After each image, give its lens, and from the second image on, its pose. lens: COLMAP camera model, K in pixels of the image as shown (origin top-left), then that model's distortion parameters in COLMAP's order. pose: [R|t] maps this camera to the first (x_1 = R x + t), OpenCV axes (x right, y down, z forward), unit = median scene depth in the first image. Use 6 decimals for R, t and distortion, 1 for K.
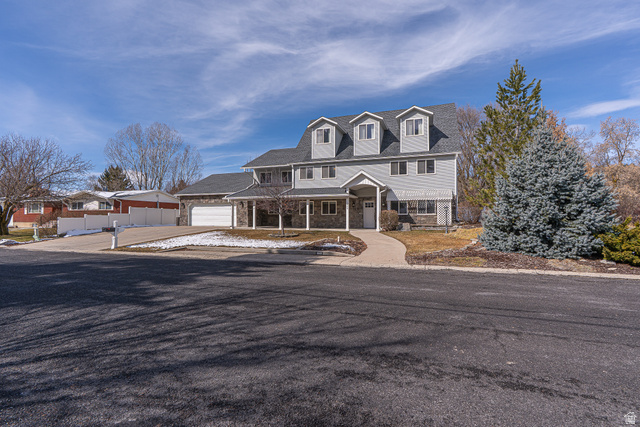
lens RADIAL K [[309.8, 0, 320.0], [0, 309.8, 213.5], [0, 0, 1]] dist [-0.000669, -0.000102]
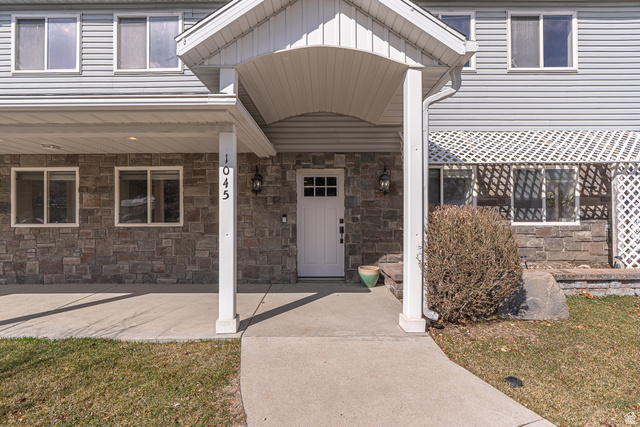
lens RADIAL K [[309.8, 0, 320.0], [0, 309.8, 213.5], [0, 0, 1]] dist [-0.000669, -0.000102]
pose [[0.940082, 0.000928, 0.340947, 0.076577], [-0.000749, 1.000000, -0.000656, -0.005591], [-0.340947, 0.000361, 0.940082, 0.802093]]
